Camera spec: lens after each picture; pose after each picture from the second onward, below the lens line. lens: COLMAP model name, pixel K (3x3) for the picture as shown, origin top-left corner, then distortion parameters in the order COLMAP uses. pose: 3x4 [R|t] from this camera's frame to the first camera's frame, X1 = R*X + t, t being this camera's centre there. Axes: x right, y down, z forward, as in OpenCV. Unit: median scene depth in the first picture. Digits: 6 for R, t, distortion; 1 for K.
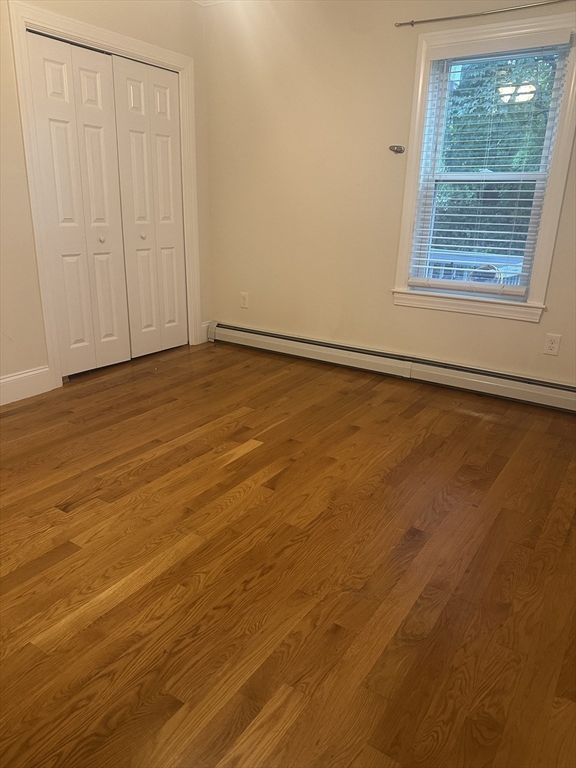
lens RADIAL K [[555.1, 0, 288.0], [0, 555.1, 384.0], [0, 0, 1]] dist [0.101960, -0.206739]
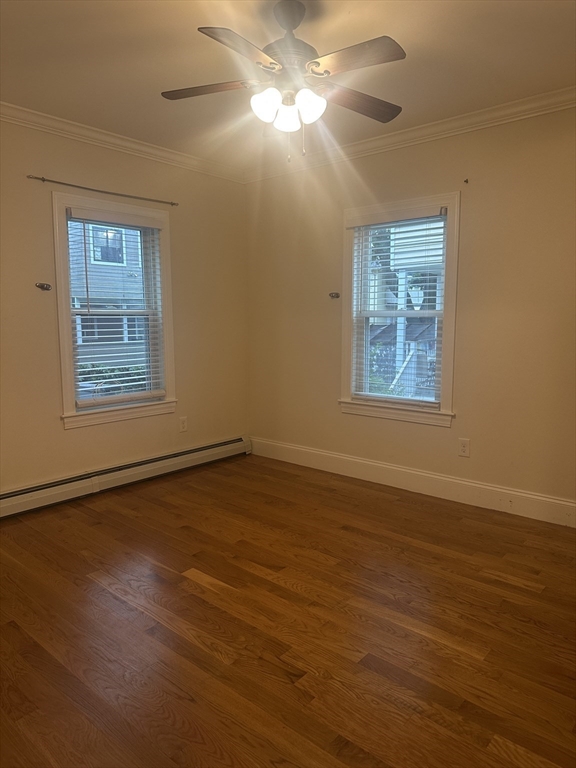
lens RADIAL K [[555.1, 0, 288.0], [0, 555.1, 384.0], [0, 0, 1]] dist [0.101960, -0.206739]
pose [[0.101496, -0.154683, 0.982737, -1.127771], [0.306972, 0.944504, 0.116961, -0.321885], [-0.946291, 0.289802, 0.143347, 0.665898]]
